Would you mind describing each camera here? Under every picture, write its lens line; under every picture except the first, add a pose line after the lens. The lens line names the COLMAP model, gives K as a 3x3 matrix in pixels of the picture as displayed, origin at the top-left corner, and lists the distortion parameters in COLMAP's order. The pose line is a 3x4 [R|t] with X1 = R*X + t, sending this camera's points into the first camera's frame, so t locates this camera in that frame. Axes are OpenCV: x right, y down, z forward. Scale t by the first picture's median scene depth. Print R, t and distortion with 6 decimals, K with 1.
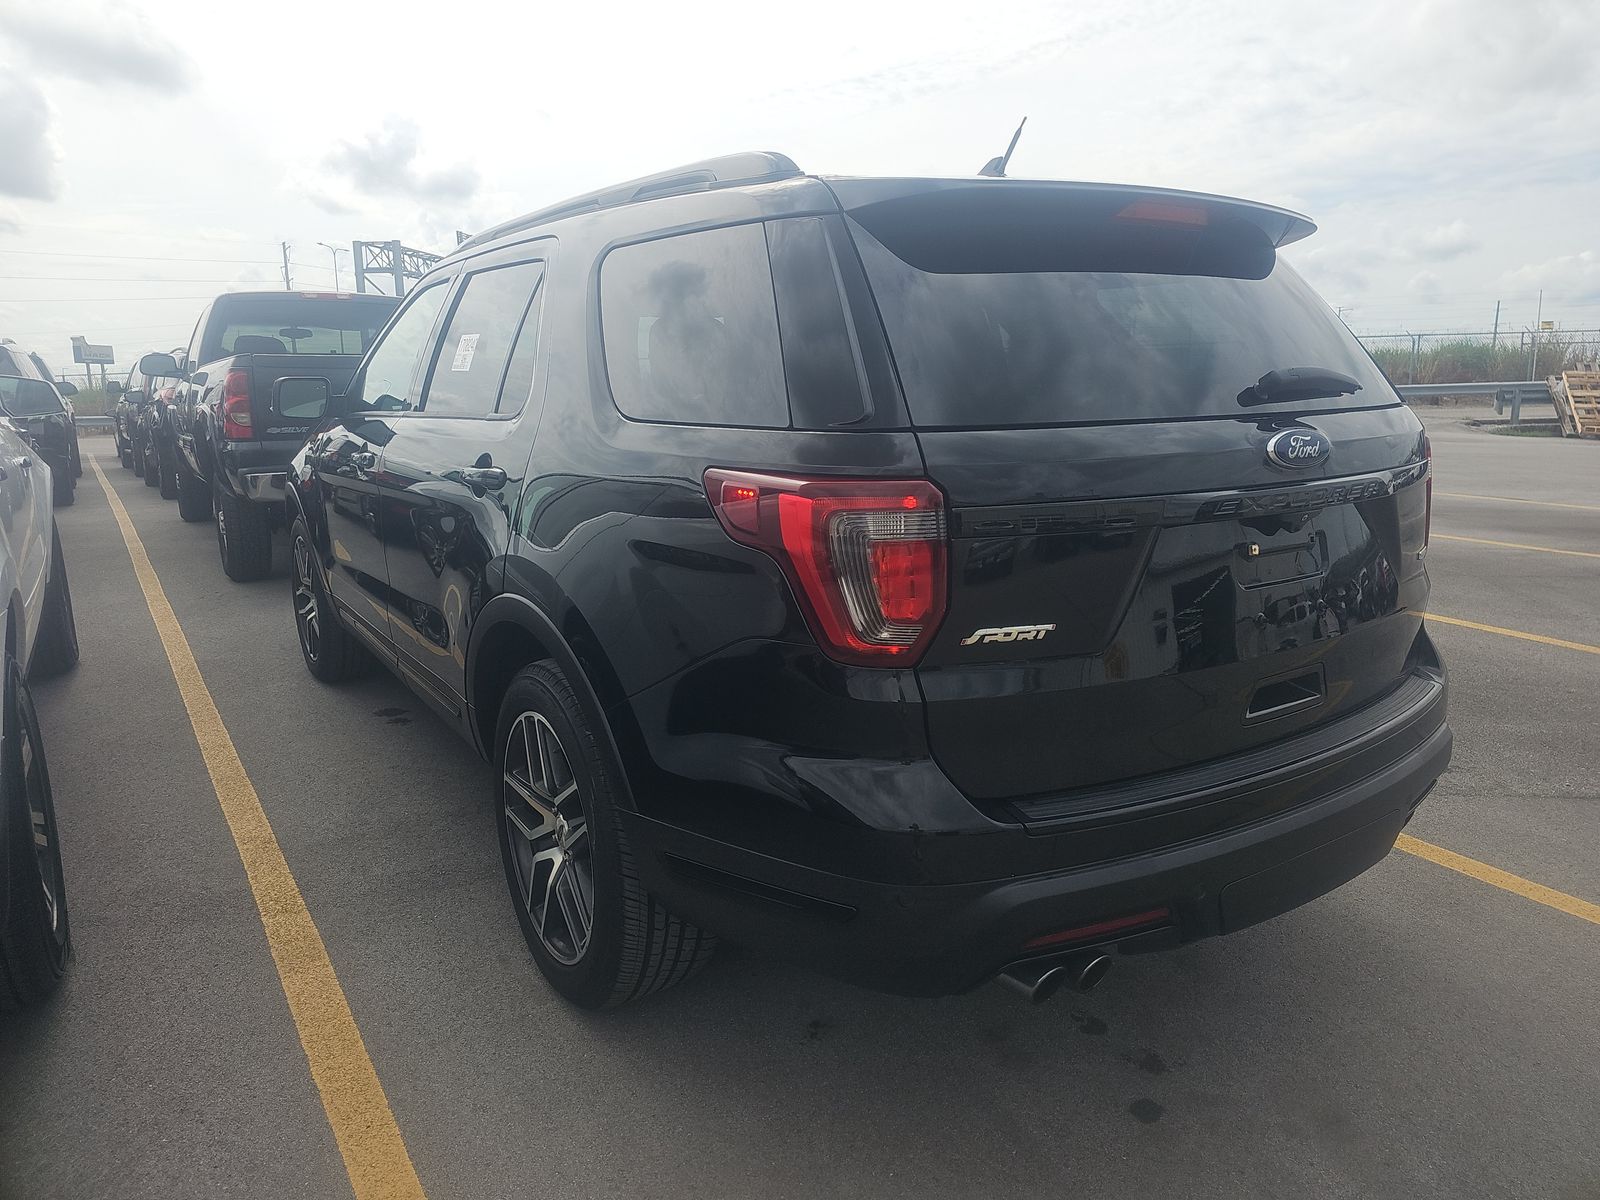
lens RADIAL K [[1077.0, 0, 805.2], [0, 1077.0, 579.7], [0, 0, 1]] dist [0.033874, 0.002071]
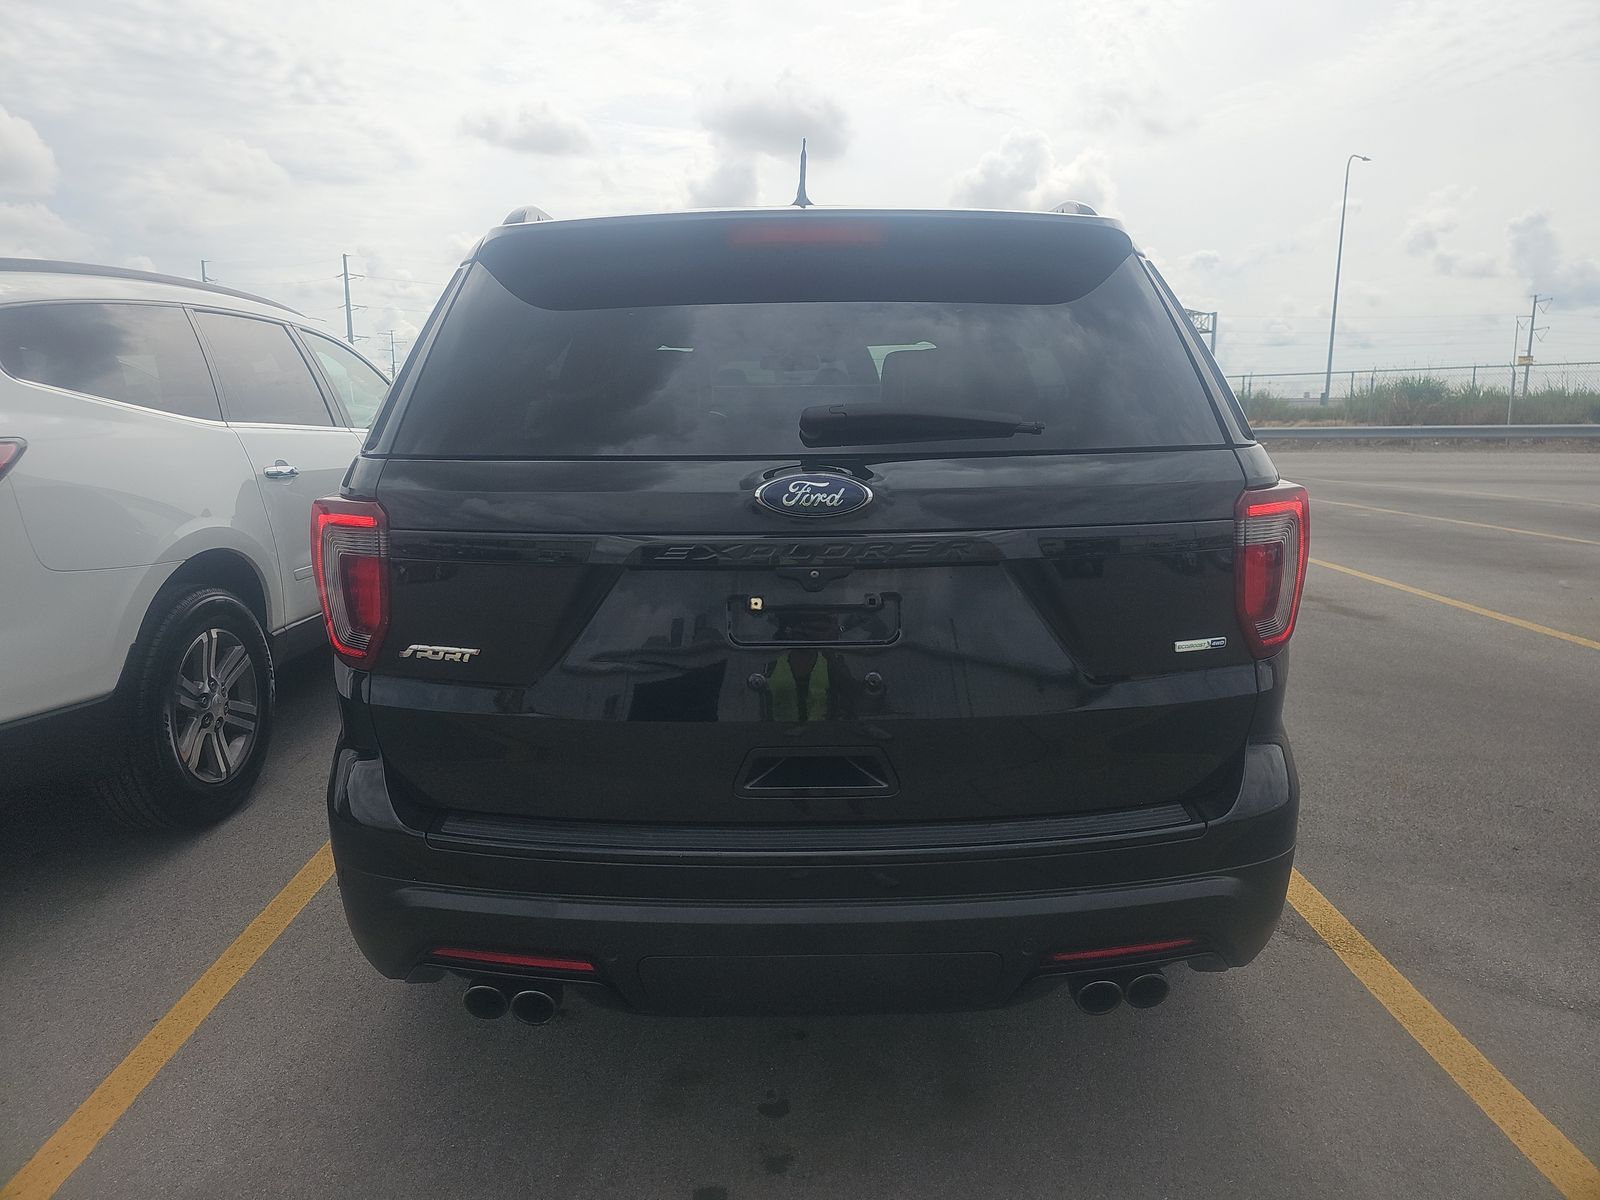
lens RADIAL K [[1077.0, 0, 805.2], [0, 1077.0, 579.7], [0, 0, 1]] dist [0.033874, 0.002071]
pose [[0.837162, 0.092282, -0.539113, 1.040455], [-0.105925, 0.994358, 0.005722, -0.064074], [0.536599, 0.052315, 0.842214, 0.290902]]
